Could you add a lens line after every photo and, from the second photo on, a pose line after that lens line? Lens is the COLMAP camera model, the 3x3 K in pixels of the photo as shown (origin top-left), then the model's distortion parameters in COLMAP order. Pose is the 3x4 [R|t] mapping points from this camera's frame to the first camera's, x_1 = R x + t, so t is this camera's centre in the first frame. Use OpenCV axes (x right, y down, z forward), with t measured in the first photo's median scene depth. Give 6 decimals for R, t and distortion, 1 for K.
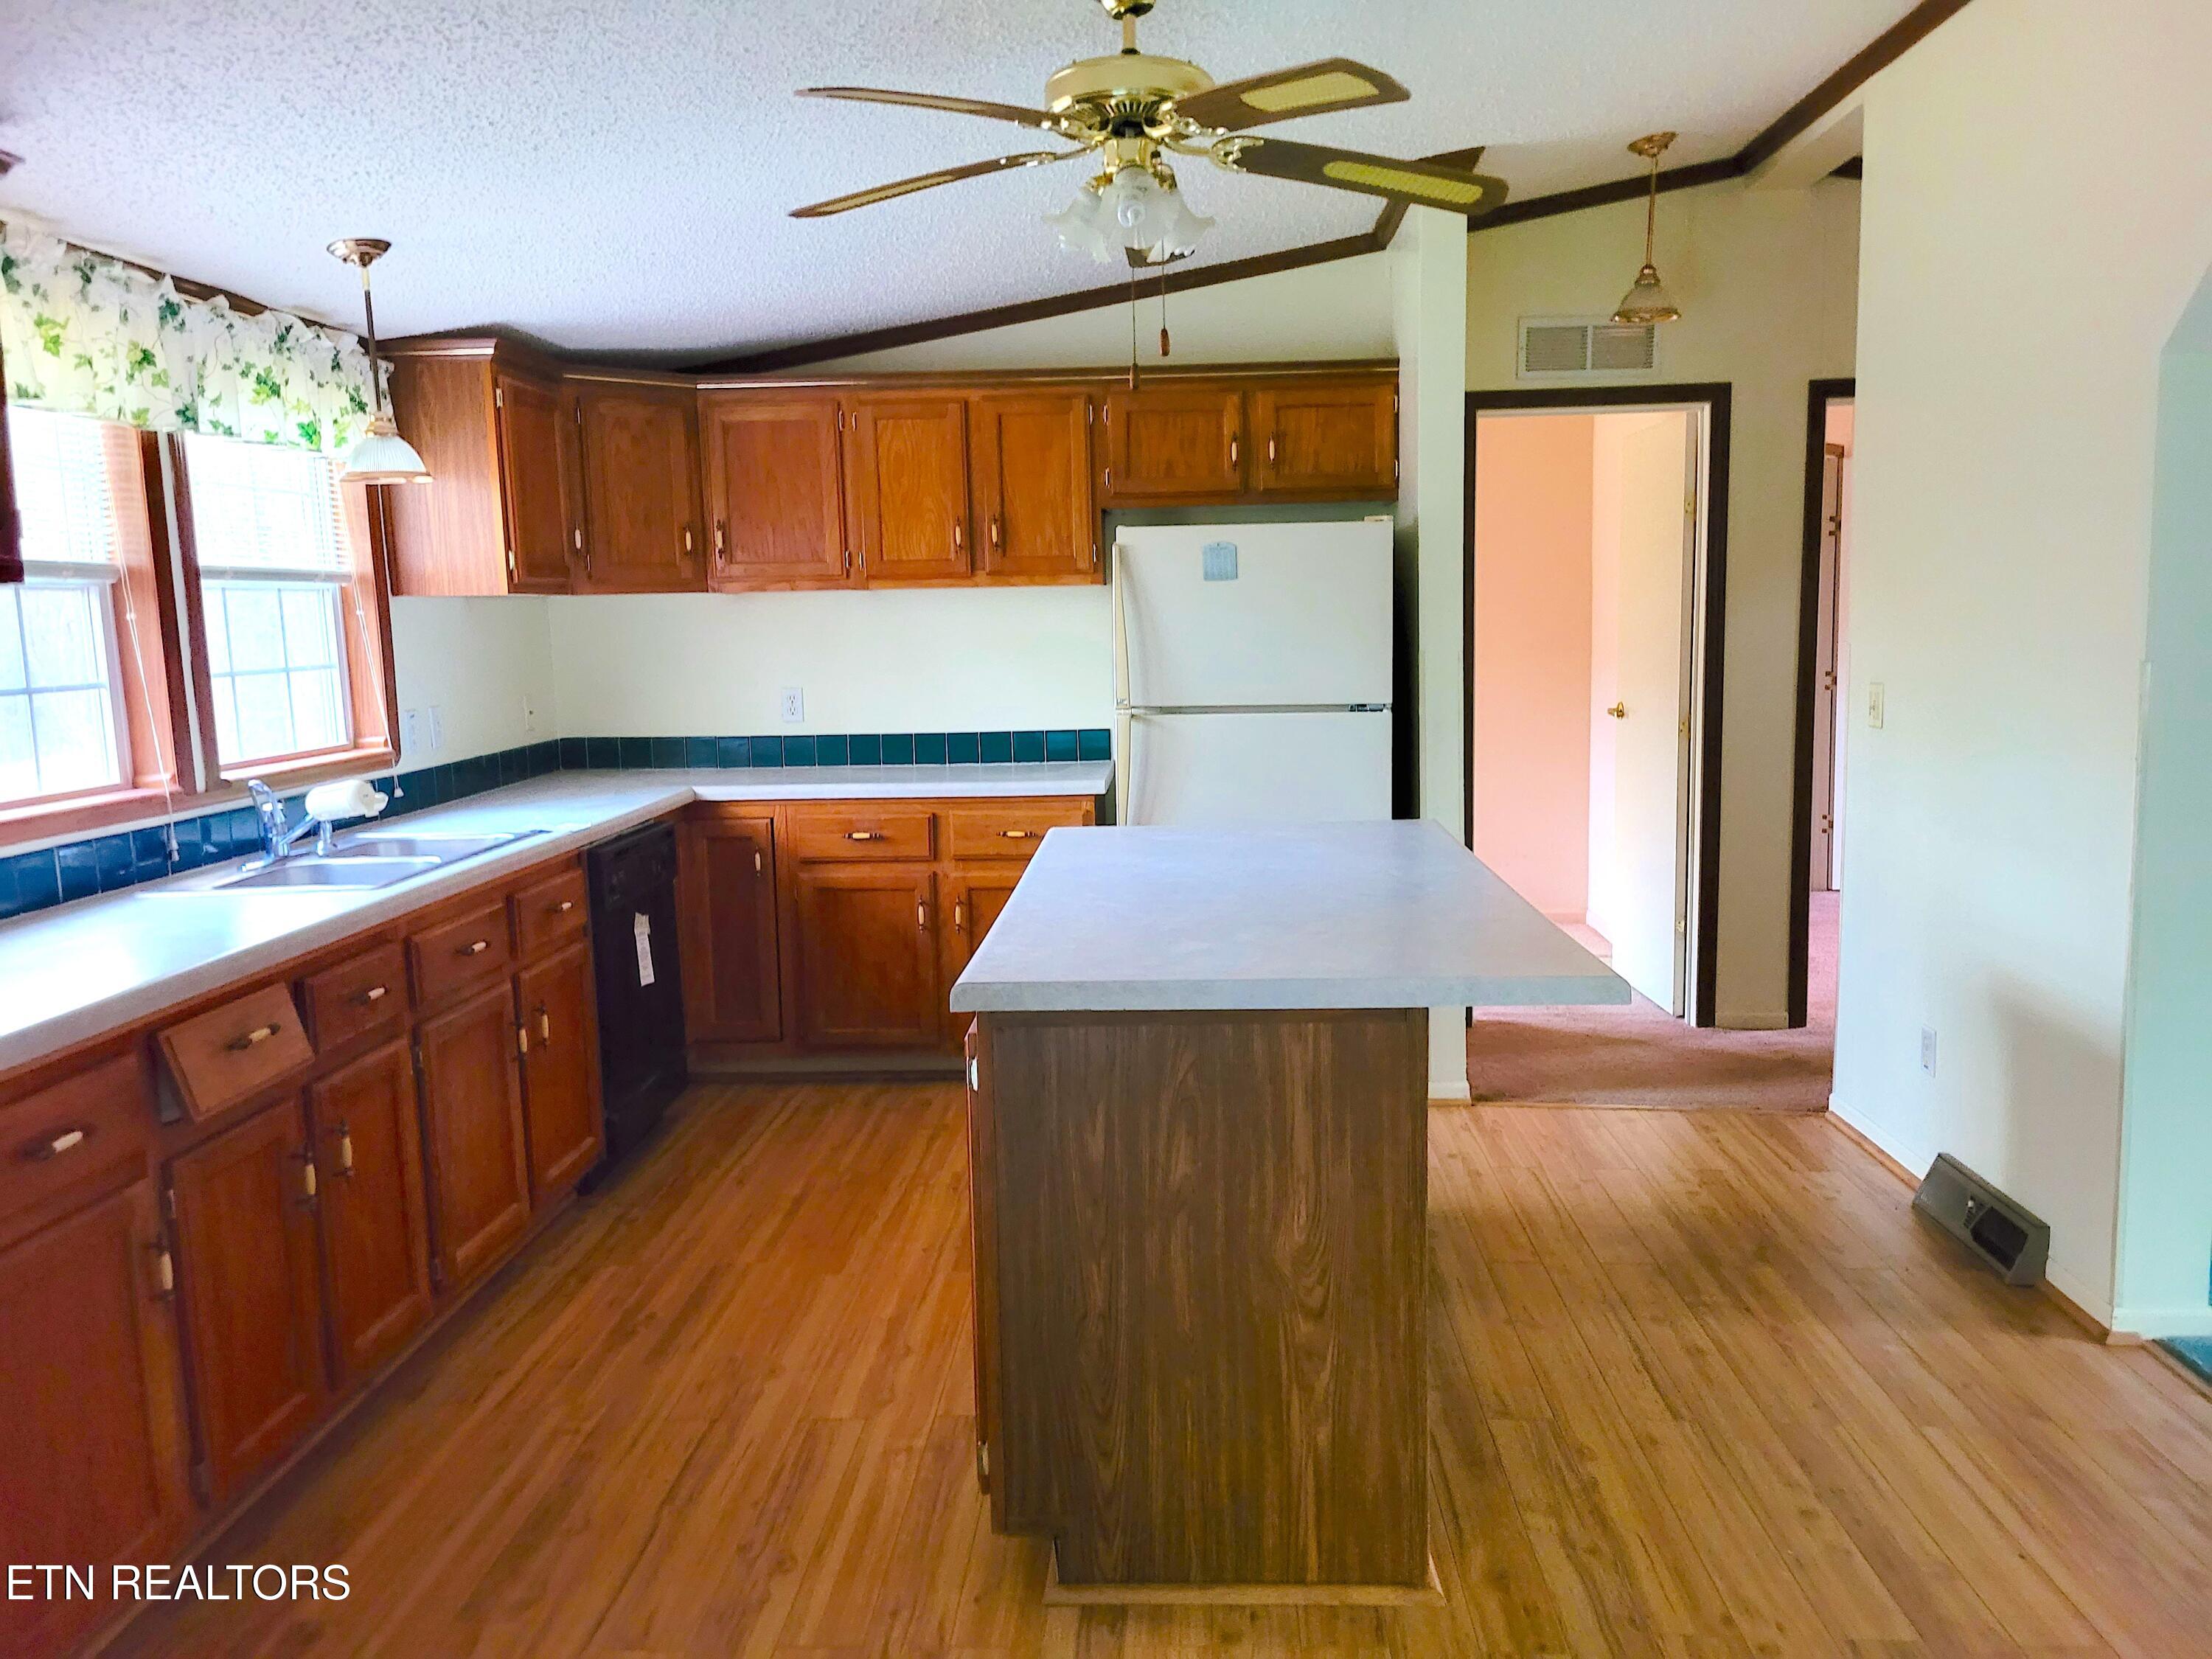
lens RADIAL K [[1650.4, 0, 1113.8], [0, 1650.4, 818.9], [0, 0, 1]] dist [0.077277, -0.061987]
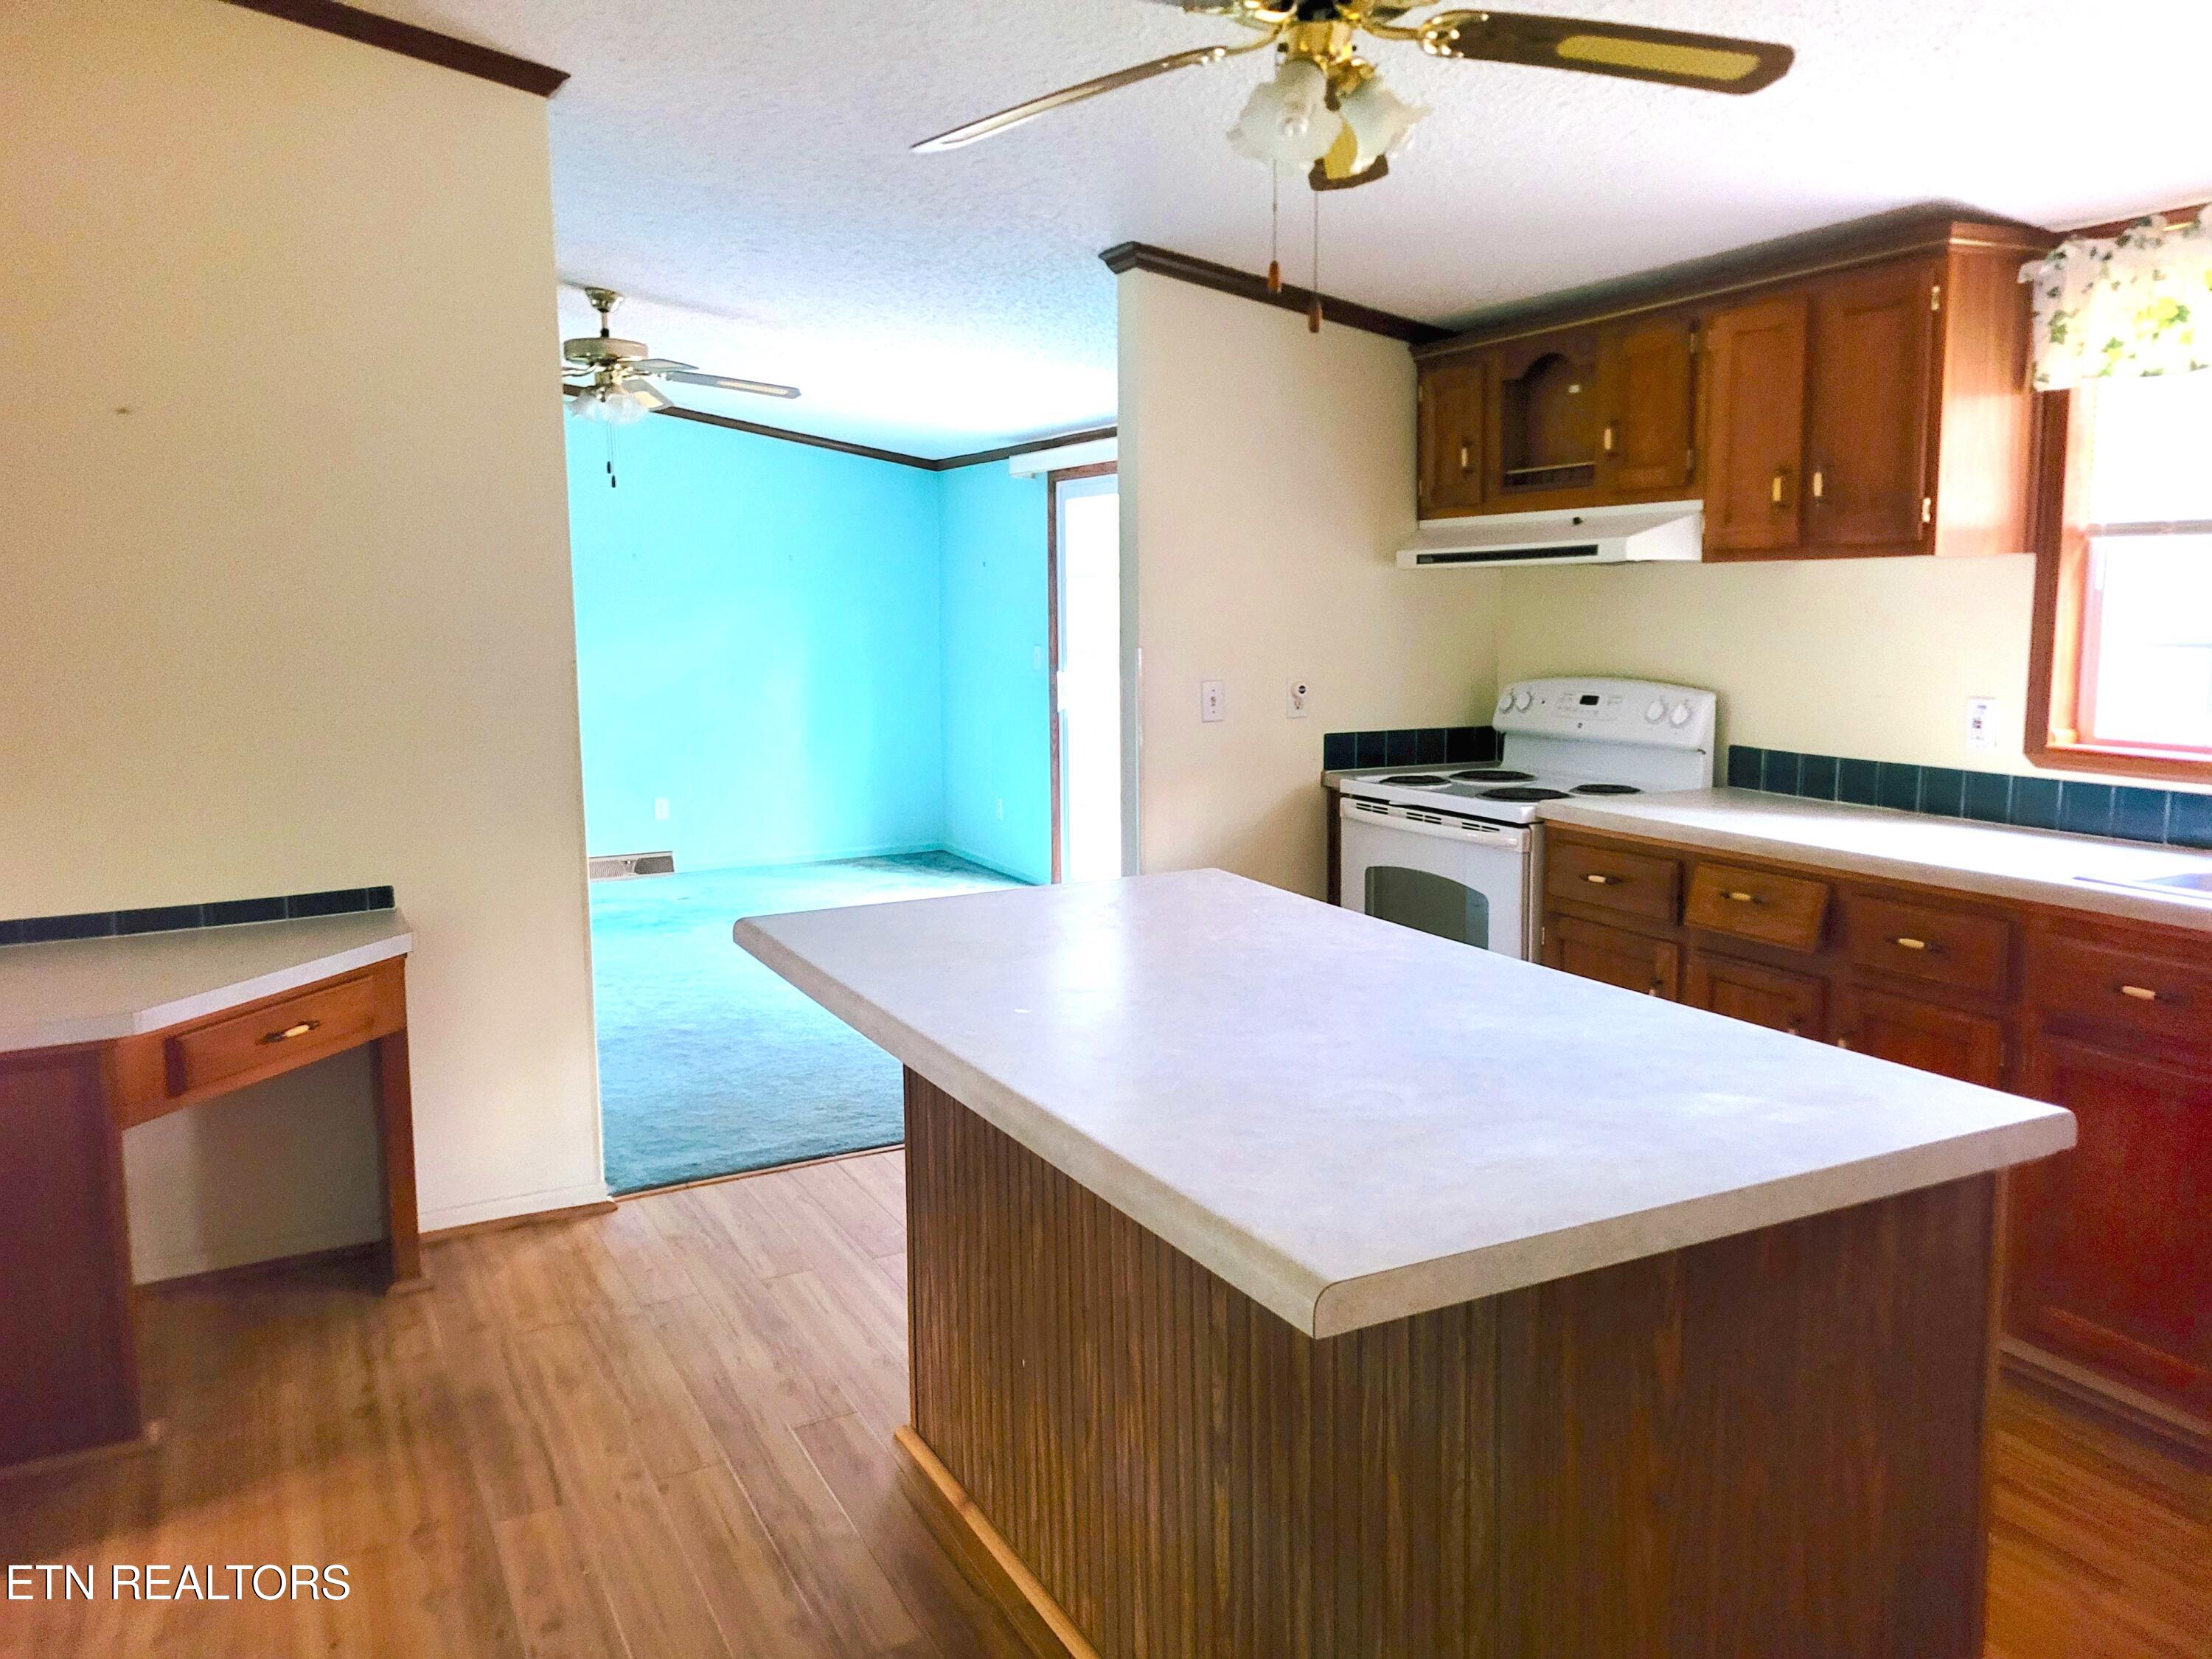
lens RADIAL K [[1664.6, 0, 1159.4], [0, 1664.6, 788.7], [0, 0, 1]] dist [0.045848, -0.001645]
pose [[-0.853332, 0.089647, -0.513603, 0.369410], [-0.039842, 0.971013, 0.235683, -0.163544], [0.519843, 0.221579, -0.825025, 1.197622]]
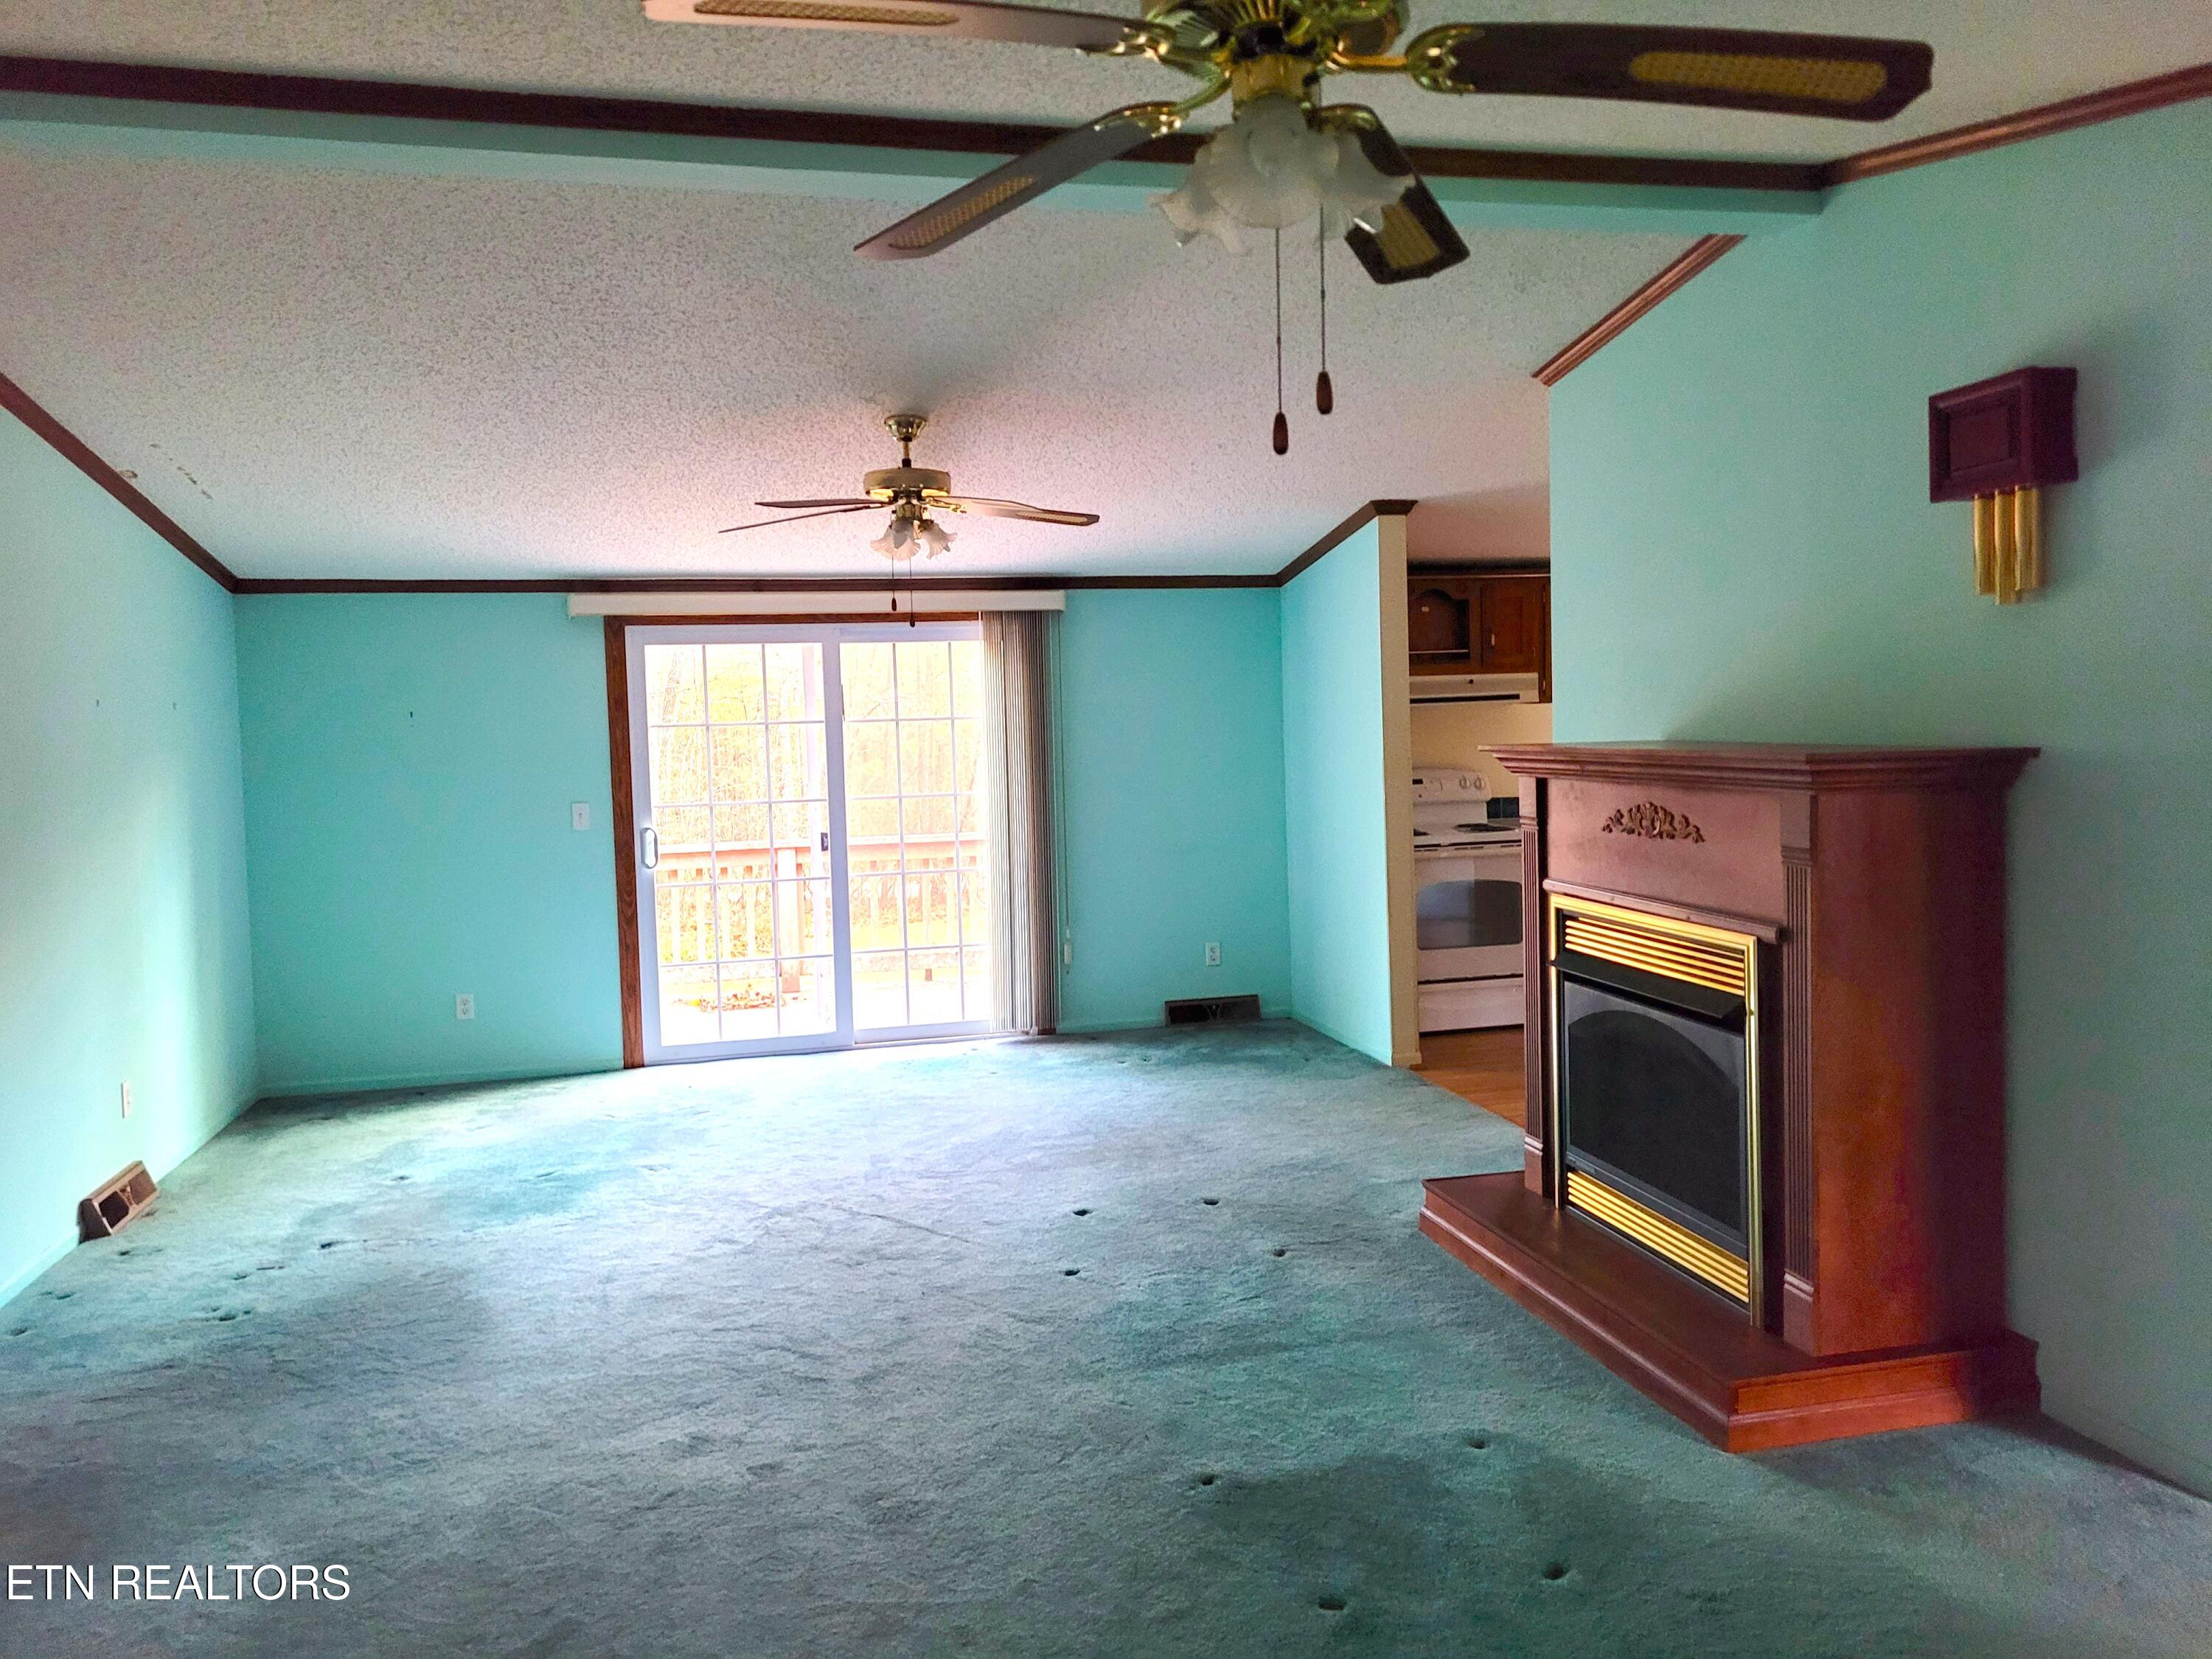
lens RADIAL K [[1667.3, 0, 1157.9], [0, 1667.3, 810.9], [0, 0, 1]] dist [0.077412, -0.053241]
pose [[0.299280, 0.072036, -0.951442, 1.365974], [-0.099889, 0.994032, 0.043840, 0.014760], [0.948922, 0.081918, 0.304690, -0.534444]]
